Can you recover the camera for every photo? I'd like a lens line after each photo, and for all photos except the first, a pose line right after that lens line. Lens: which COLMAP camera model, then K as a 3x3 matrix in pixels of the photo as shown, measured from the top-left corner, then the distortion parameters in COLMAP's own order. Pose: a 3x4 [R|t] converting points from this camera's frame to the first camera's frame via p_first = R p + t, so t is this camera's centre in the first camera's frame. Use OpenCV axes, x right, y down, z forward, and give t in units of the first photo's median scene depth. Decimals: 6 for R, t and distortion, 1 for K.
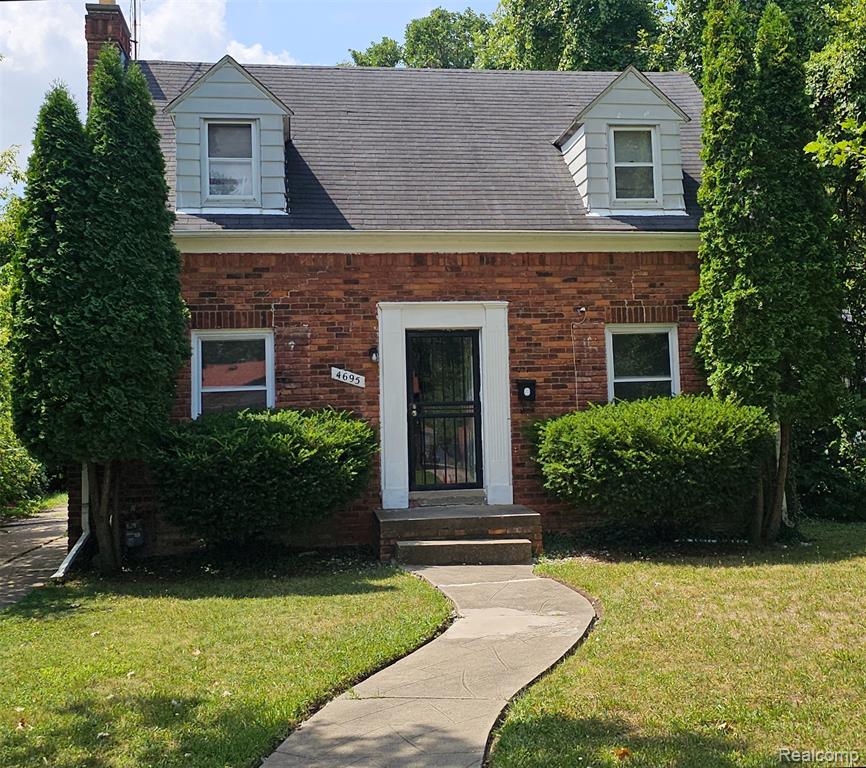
lens RADIAL K [[1138.1, 0, 490.6], [0, 1138.1, 335.8], [0, 0, 1]] dist [0.227145, -0.769269]
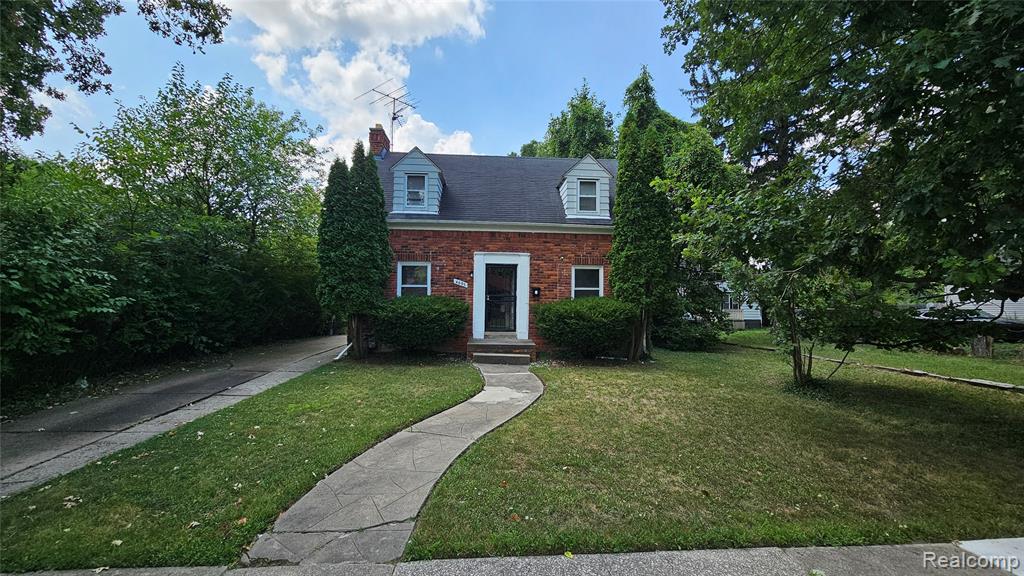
lens RADIAL K [[422.4, 0, 515.5], [0, 422.4, 296.5], [0, 0, 1]] dist [0.000081, 0.006060]
pose [[0.994054, 0.041552, -0.100651, 0.078617], [-0.034769, 0.997063, 0.068238, 0.000152], [0.103191, -0.064333, 0.992579, 0.132315]]
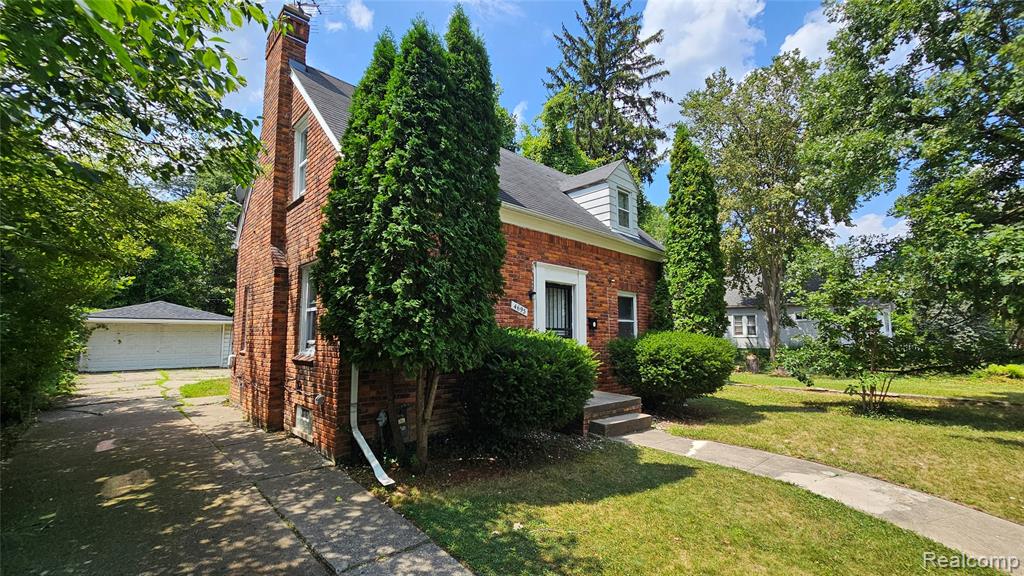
lens RADIAL K [[422.4, 0, 515.5], [0, 422.4, 296.5], [0, 0, 1]] dist [0.000081, 0.006060]
pose [[0.822398, 0.088074, 0.562054, -0.436996], [-0.075423, 0.996102, -0.045731, 0.045974], [-0.563891, -0.004783, 0.825836, 0.545218]]
